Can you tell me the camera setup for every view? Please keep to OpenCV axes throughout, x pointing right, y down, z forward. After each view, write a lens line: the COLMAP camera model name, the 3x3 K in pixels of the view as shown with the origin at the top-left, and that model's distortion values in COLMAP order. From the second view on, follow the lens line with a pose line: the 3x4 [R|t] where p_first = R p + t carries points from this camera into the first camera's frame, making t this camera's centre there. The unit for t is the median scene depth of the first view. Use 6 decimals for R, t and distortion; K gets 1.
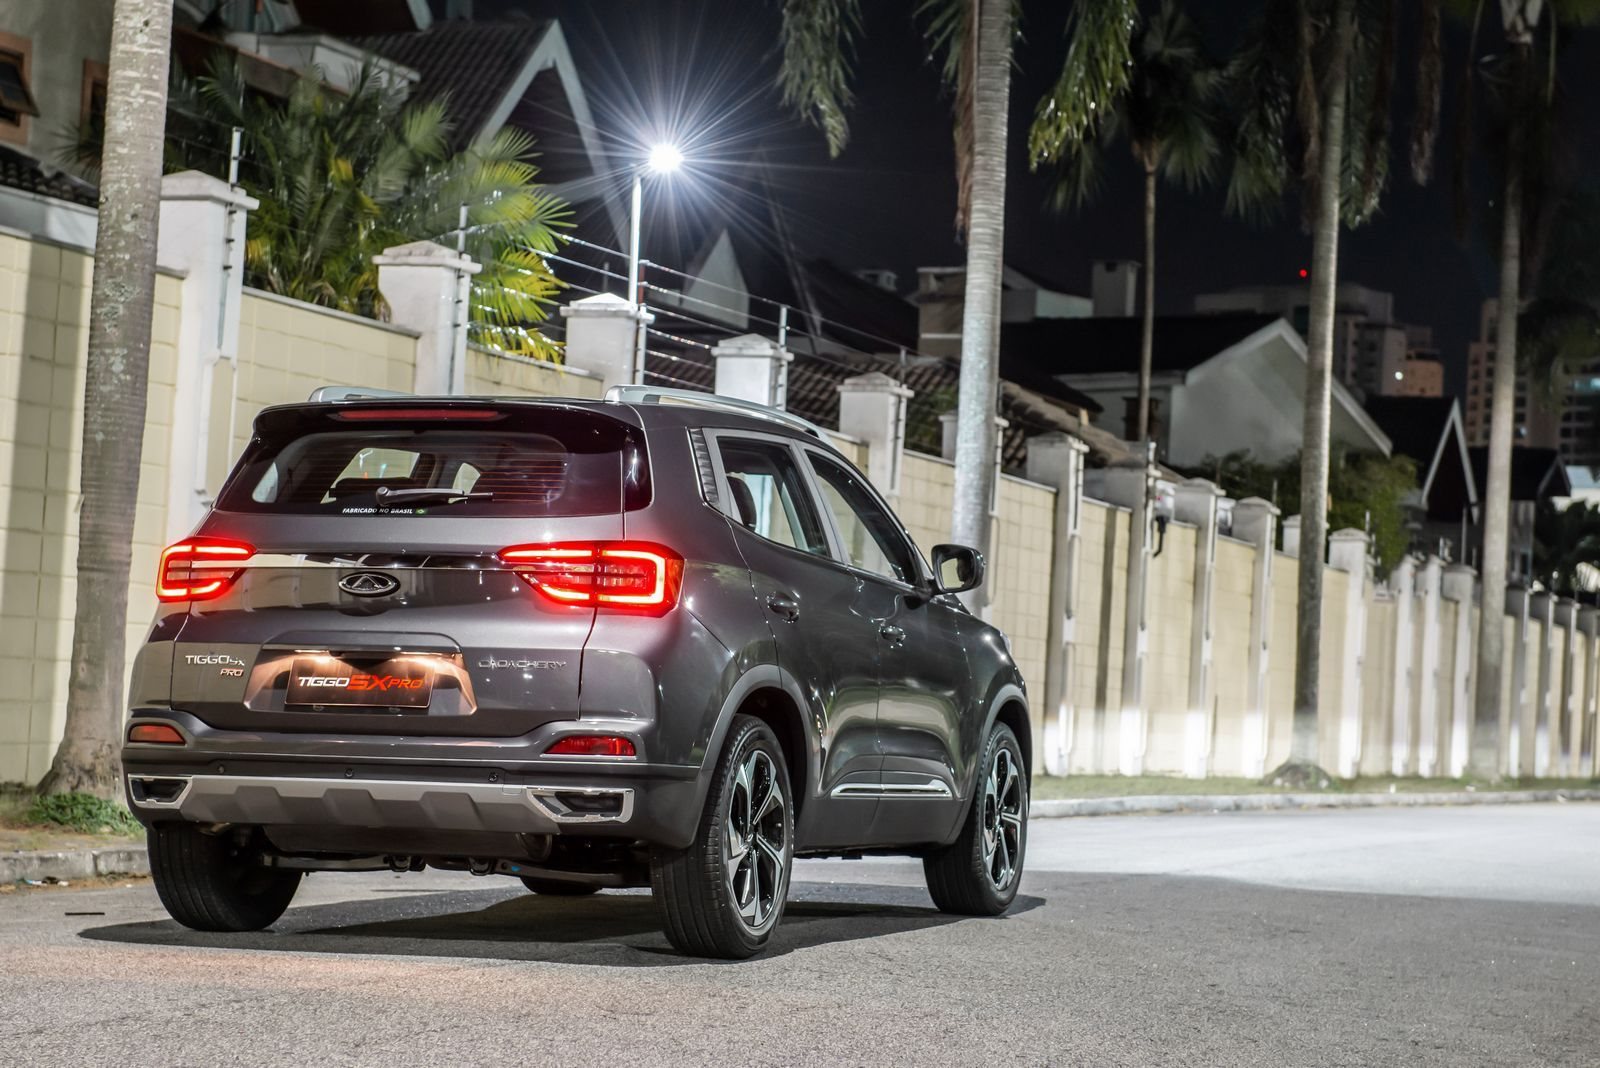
lens RADIAL K [[3344.7, 0, 800.0], [0, 3344.7, 534.0], [0, 0, 1]] dist [0.165560, -0.084649]
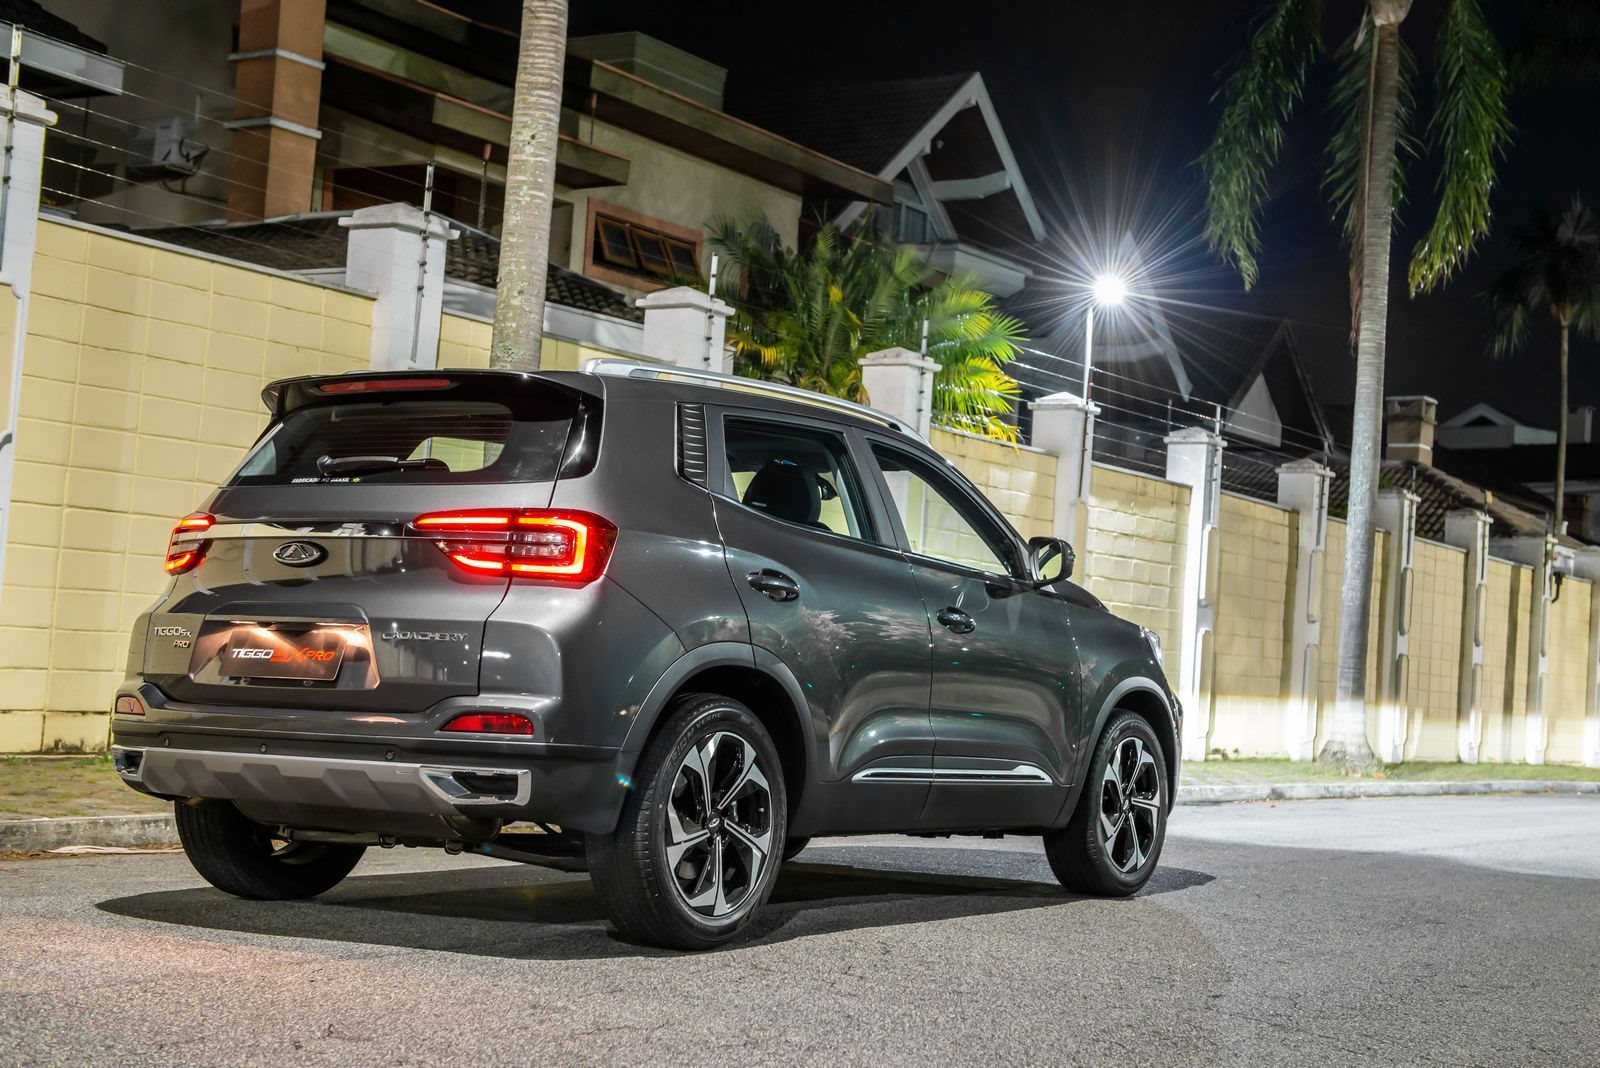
lens RADIAL K [[2321.3, 0, 800.0], [0, 2321.3, 534.0], [0, 0, 1]] dist [0.105643, 0.086484]
pose [[0.978477, 0.000141, -0.206358, 0.040136], [-0.004578, 0.999768, -0.021026, 0.005967], [0.206307, 0.021518, 0.978251, 0.096375]]
